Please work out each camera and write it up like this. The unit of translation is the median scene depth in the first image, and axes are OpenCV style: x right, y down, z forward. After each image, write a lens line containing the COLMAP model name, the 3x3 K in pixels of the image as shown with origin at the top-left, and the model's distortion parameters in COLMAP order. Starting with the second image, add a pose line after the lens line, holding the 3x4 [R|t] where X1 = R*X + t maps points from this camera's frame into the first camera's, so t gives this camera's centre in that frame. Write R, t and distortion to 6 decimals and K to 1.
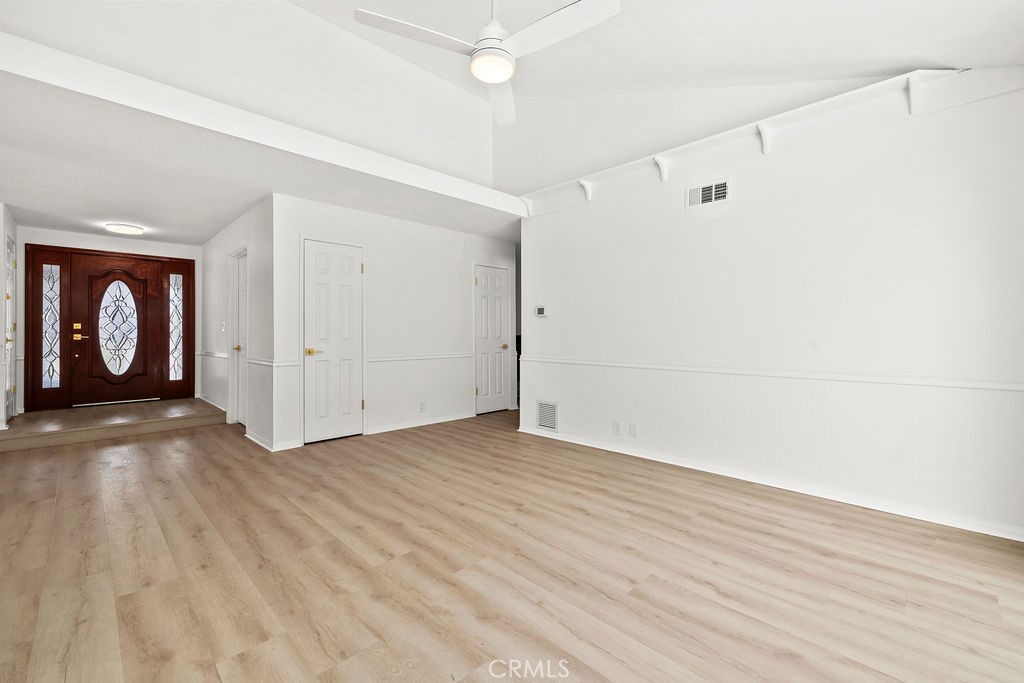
lens RADIAL K [[431.8, 0, 512.7], [0, 431.8, 333.8], [0, 0, 1]] dist [0.000217, 0.000591]
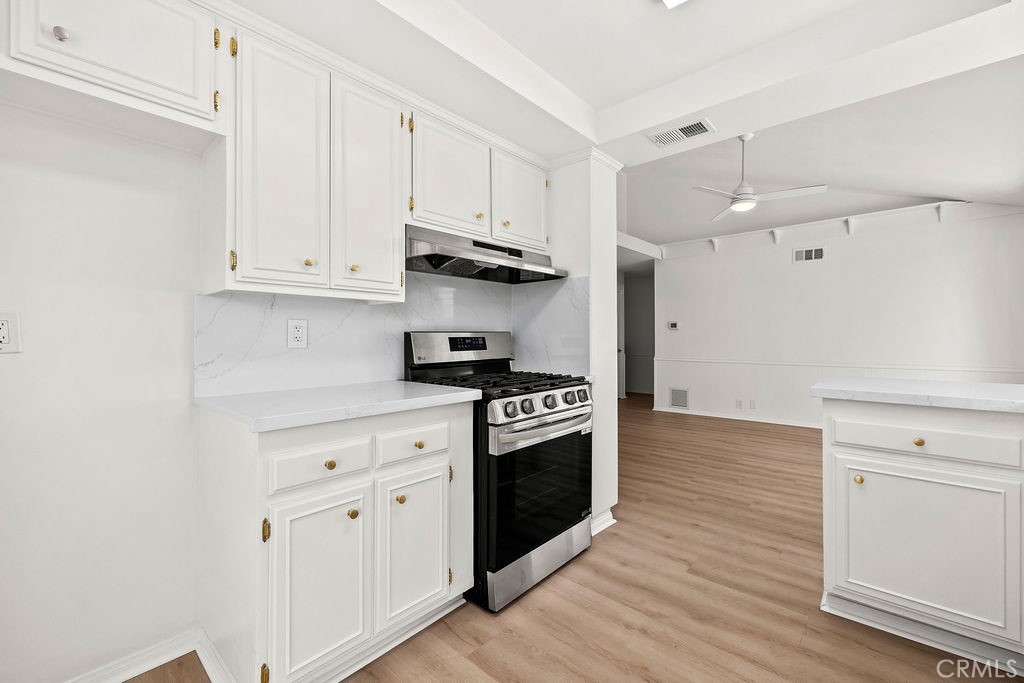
lens RADIAL K [[431.8, 0, 512.3], [0, 431.8, 335.2], [0, 0, 1]] dist [0.000217, 0.000591]
pose [[0.998762, 0.003282, 0.049635, -0.920379], [-0.002919, 0.999969, -0.007381, -0.011795], [-0.049658, 0.007227, 0.998740, -0.689158]]
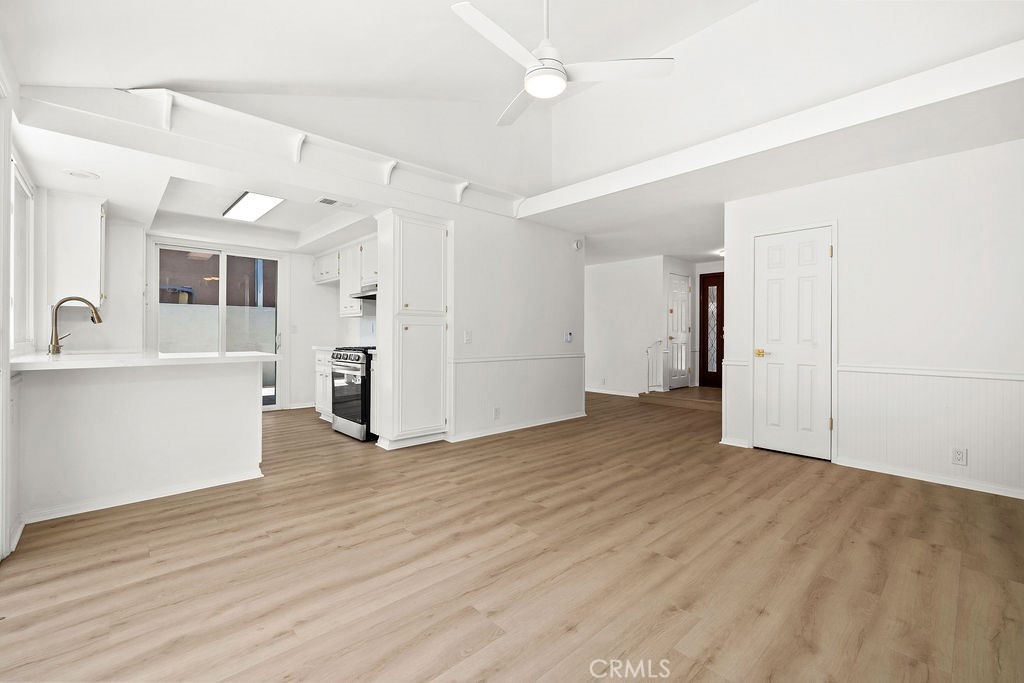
lens RADIAL K [[431.8, 0, 502.7], [0, 431.8, 338.5], [0, 0, 1]] dist [0.000217, 0.000591]
pose [[-0.054537, 0.012152, -0.998438, 0.800928], [-0.005646, 0.999906, 0.012478, 0.000353], [0.998496, 0.006317, -0.054463, 0.742085]]
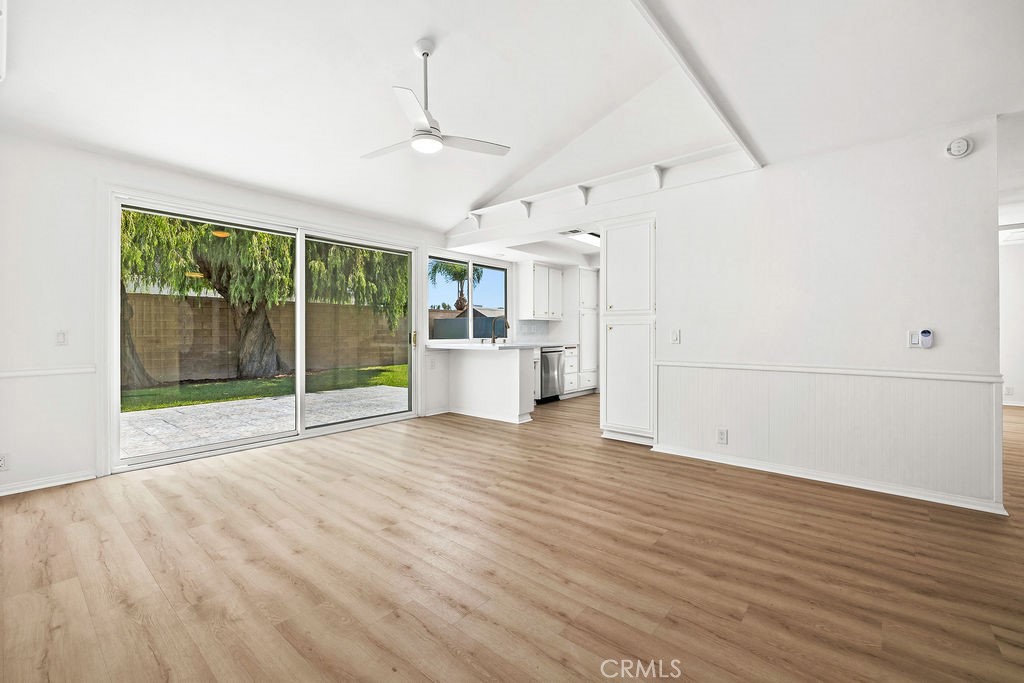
lens RADIAL K [[431.8, 0, 505.8], [0, 431.8, 334.6], [0, 0, 1]] dist [0.000217, 0.000591]
pose [[-0.997559, 0.001704, -0.069808, -0.159612], [0.001351, 0.999986, 0.005099, 0.001022], [0.069816, 0.004992, -0.997547, 1.890176]]
